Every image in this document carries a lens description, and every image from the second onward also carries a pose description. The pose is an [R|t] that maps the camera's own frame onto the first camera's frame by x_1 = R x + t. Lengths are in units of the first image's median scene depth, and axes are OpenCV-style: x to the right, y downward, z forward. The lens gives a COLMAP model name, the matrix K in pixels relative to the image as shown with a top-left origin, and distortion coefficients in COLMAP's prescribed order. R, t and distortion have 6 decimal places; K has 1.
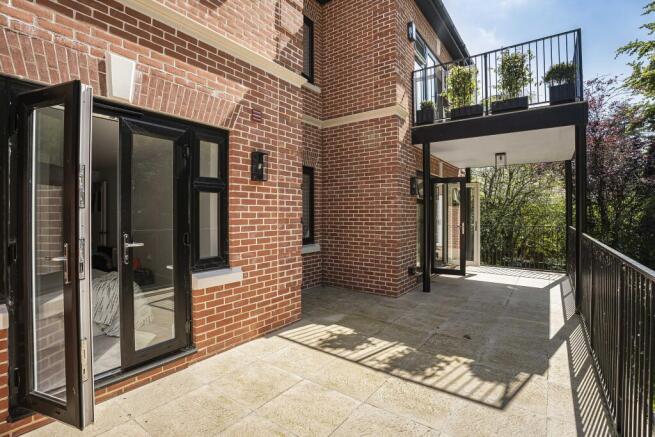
lens RADIAL K [[306.3, 0, 334.9], [0, 306.3, 215.5], [0, 0, 1]] dist [-0.030315, 0.000620]
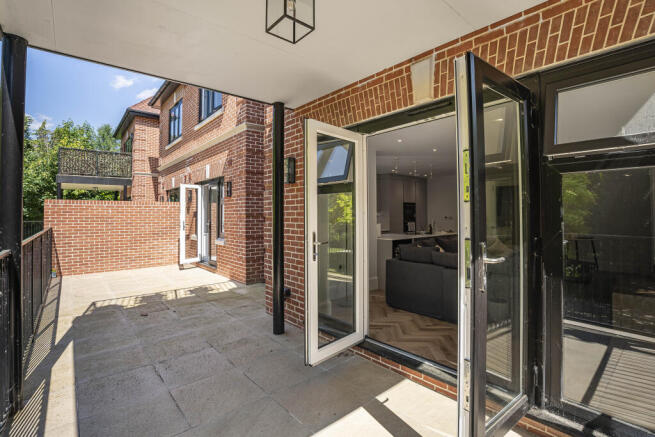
lens RADIAL K [[306.3, 0, 334.9], [0, 306.3, 215.5], [0, 0, 1]] dist [-0.030315, 0.000620]
pose [[-0.226620, 0.004944, -0.973971, 1.388299], [0.005324, 0.999978, 0.003837, -0.000188], [0.973969, -0.004316, -0.226641, 1.946269]]
